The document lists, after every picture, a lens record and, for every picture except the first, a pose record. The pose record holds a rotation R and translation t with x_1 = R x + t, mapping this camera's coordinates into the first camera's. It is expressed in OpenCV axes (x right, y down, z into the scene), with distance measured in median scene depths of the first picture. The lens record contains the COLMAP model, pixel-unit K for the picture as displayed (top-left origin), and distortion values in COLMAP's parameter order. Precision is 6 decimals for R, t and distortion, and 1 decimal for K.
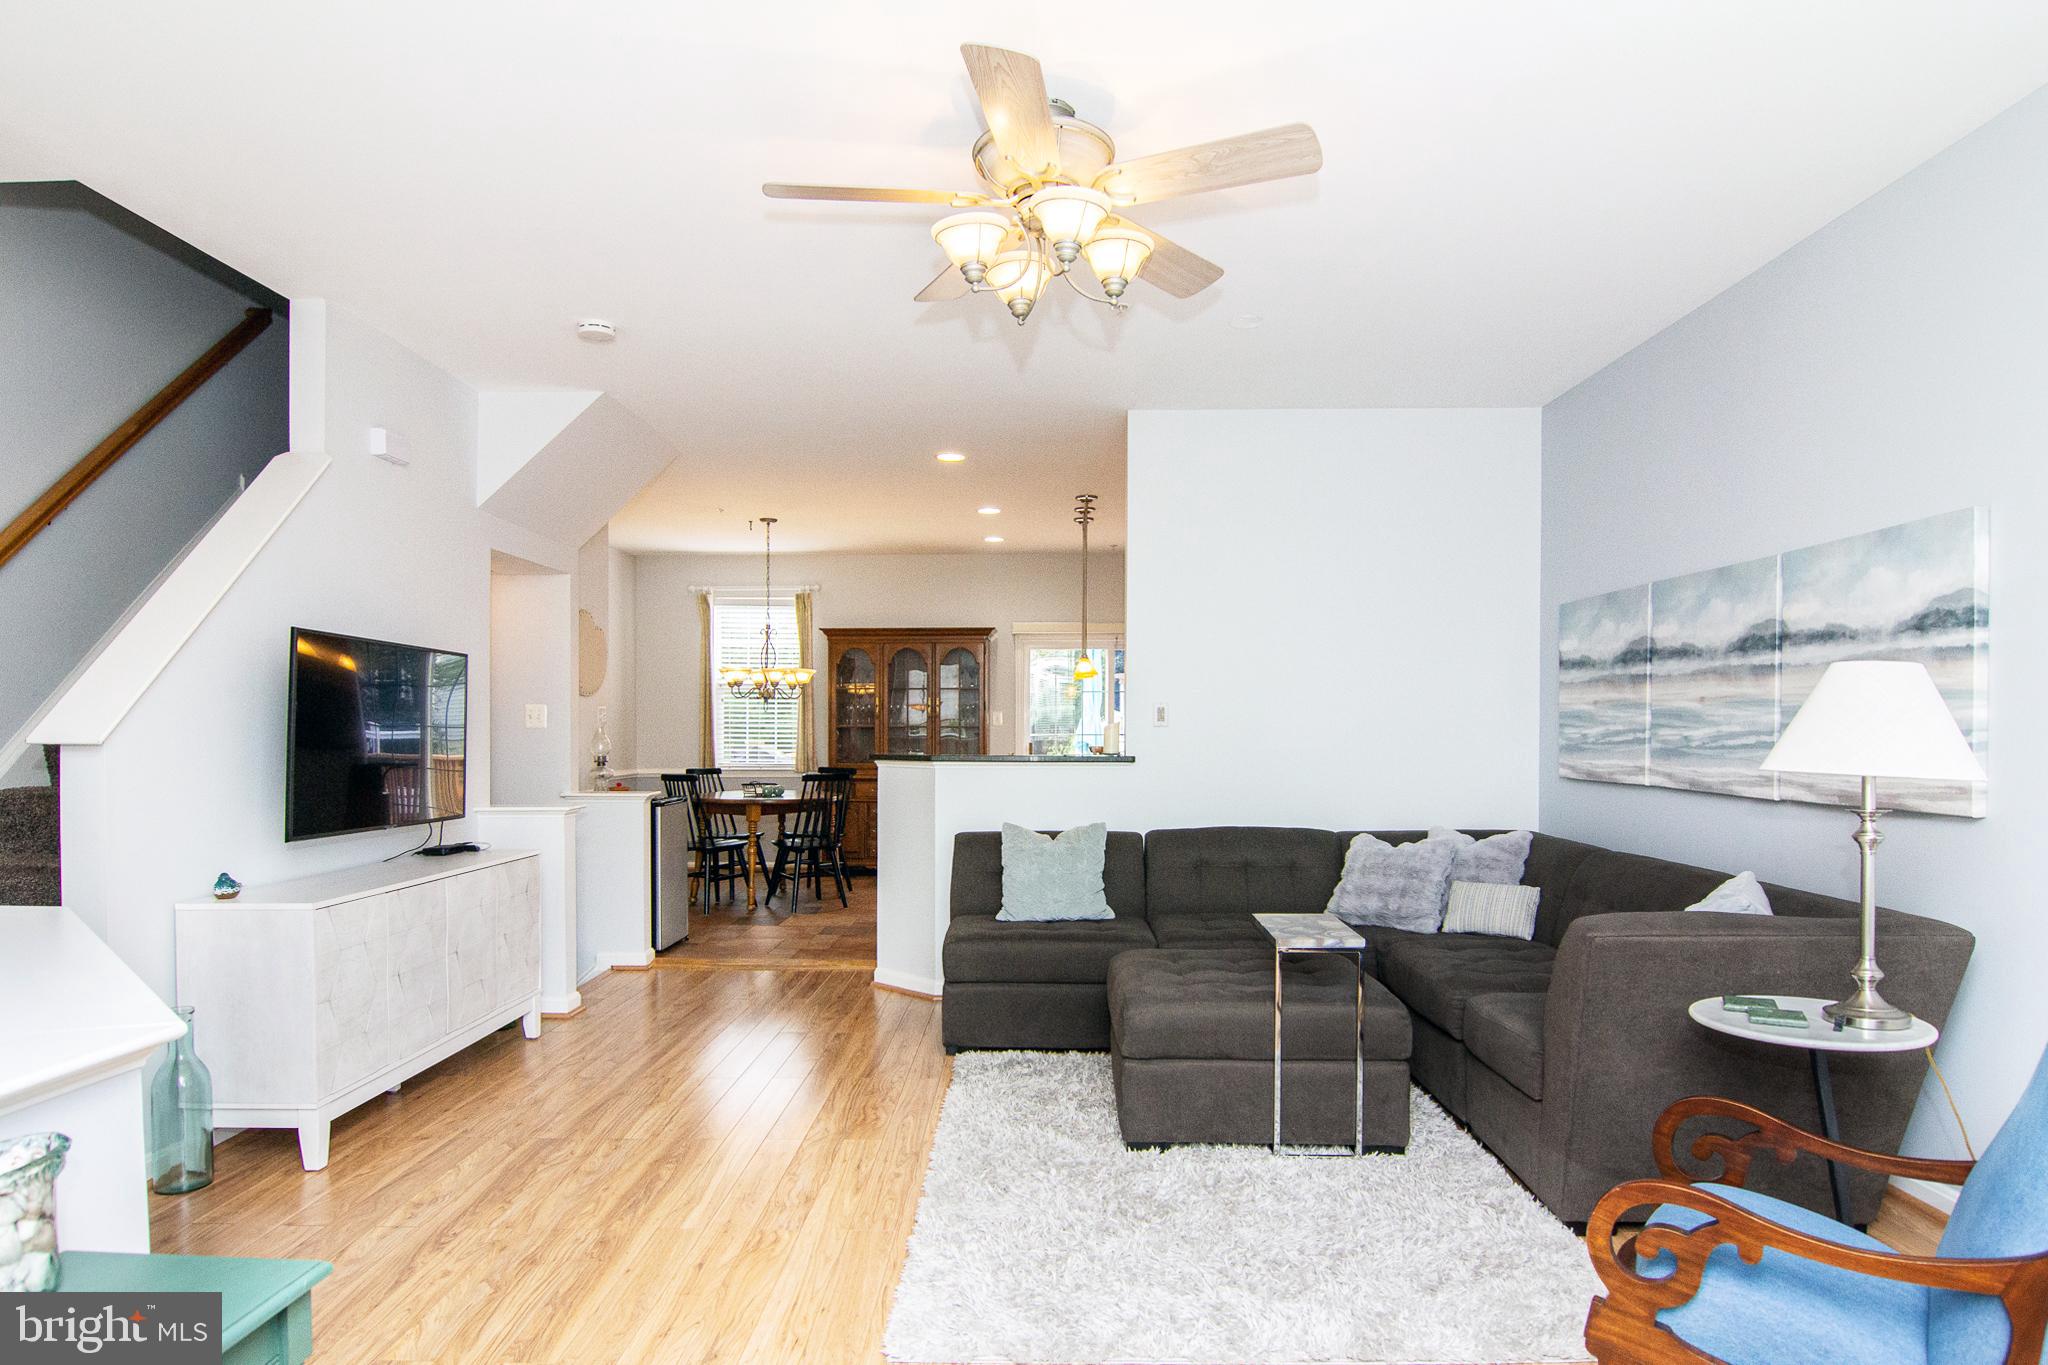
lens RADIAL K [[1163.5, 0, 1023.9], [0, 1163.5, 737.3], [0, 0, 1]] dist [-0.025111, -0.001148]
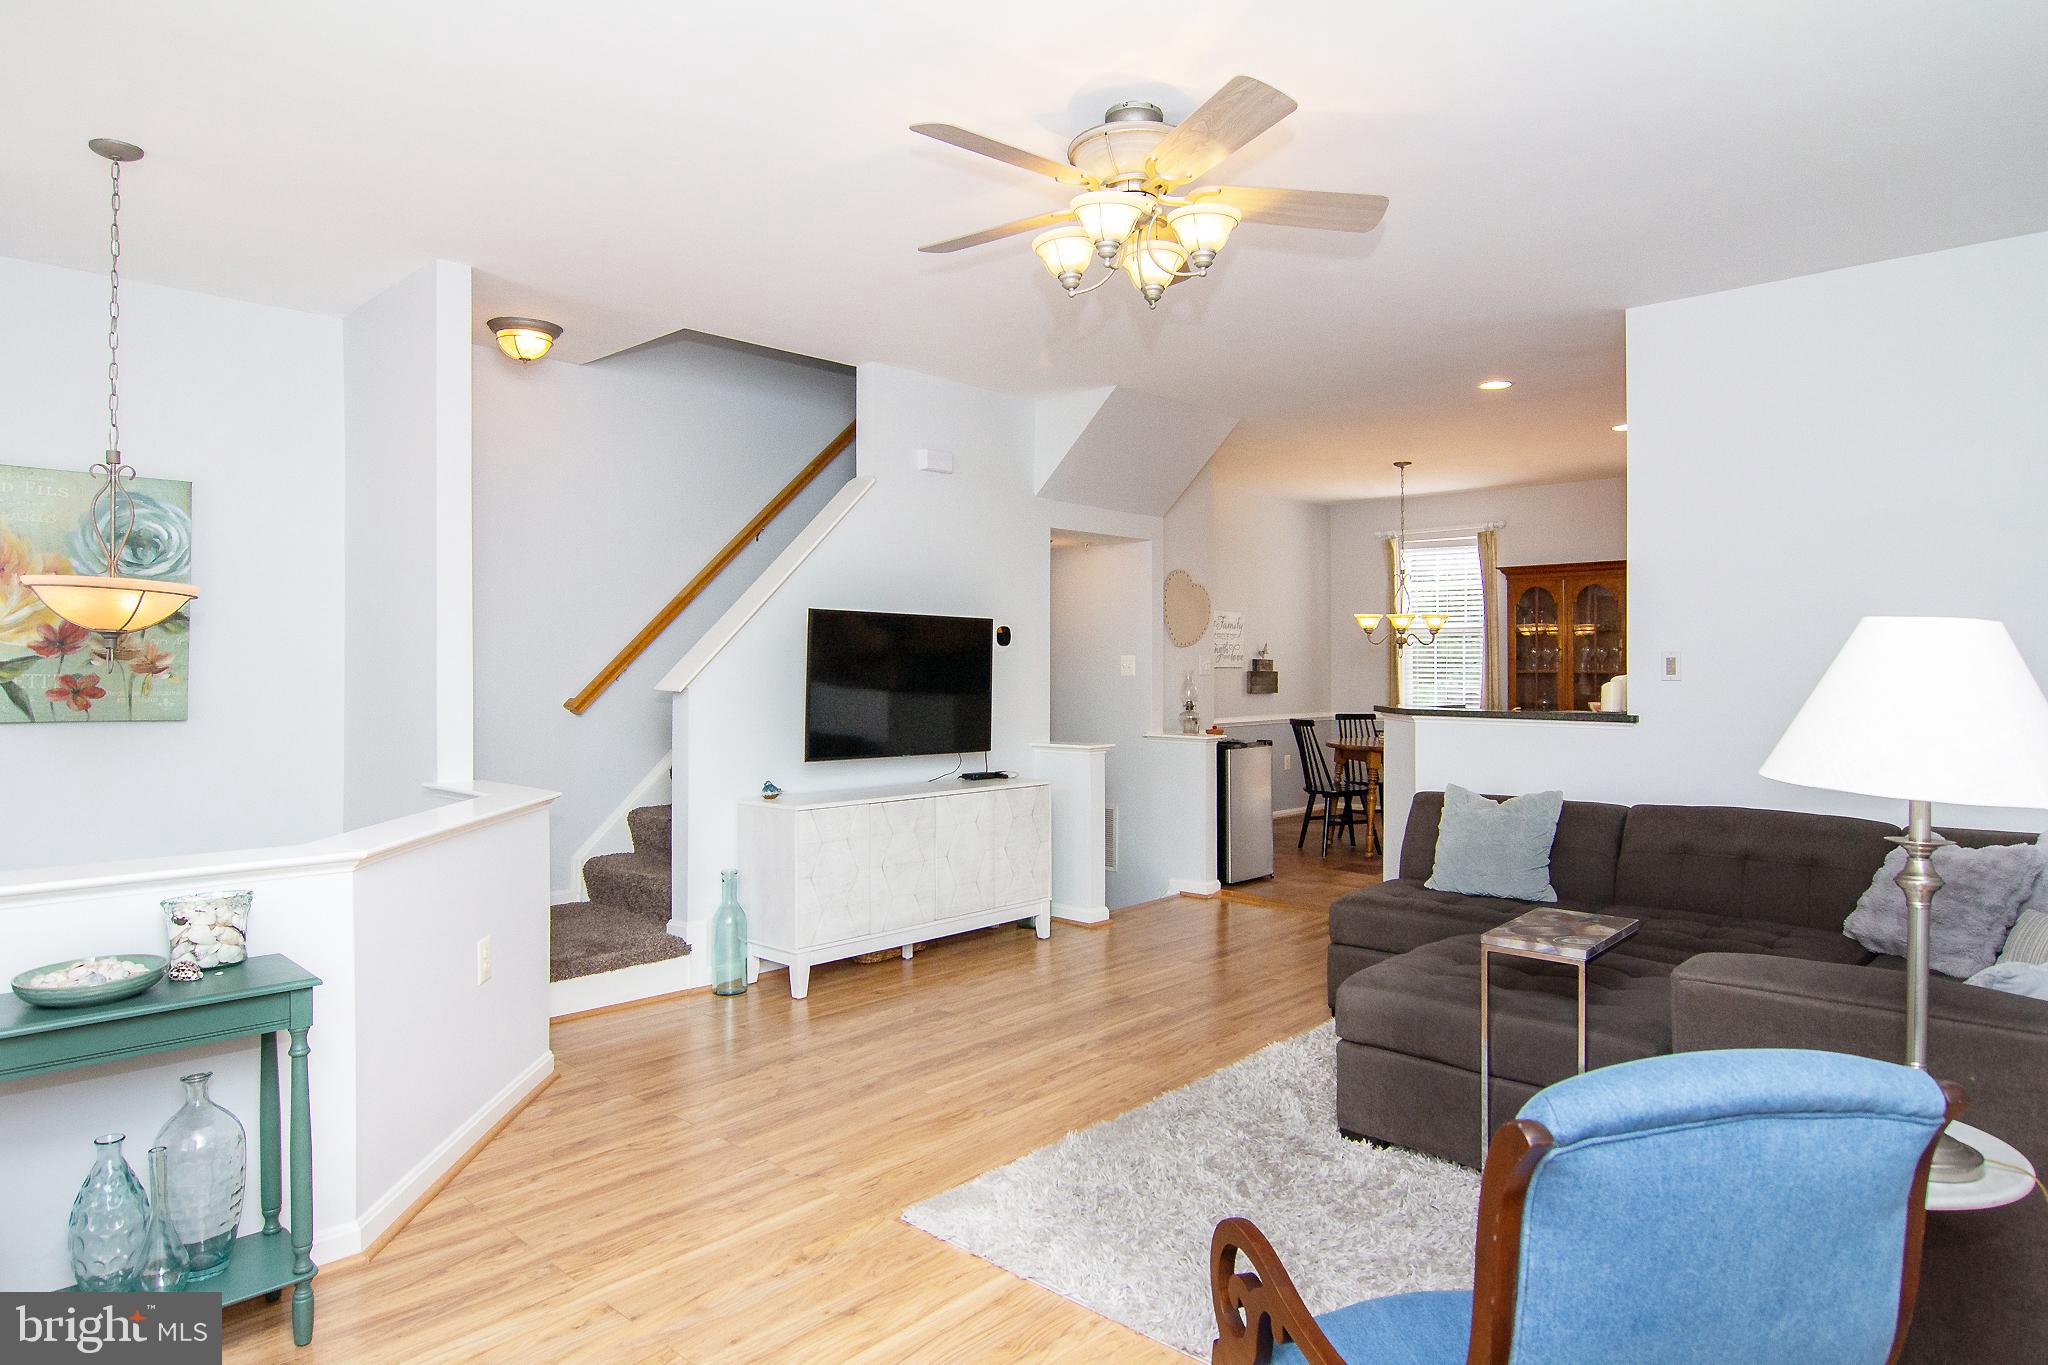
lens RADIAL K [[1200.9, 0, 1068.9], [0, 1200.9, 672.7], [0, 0, 1]] dist [0.000439, -0.018253]
pose [[0.743135, 0.002141, -0.669138, 0.444934], [-0.003578, 0.999993, -0.000774, -0.013671], [0.669132, 0.002969, 0.743138, 0.100398]]
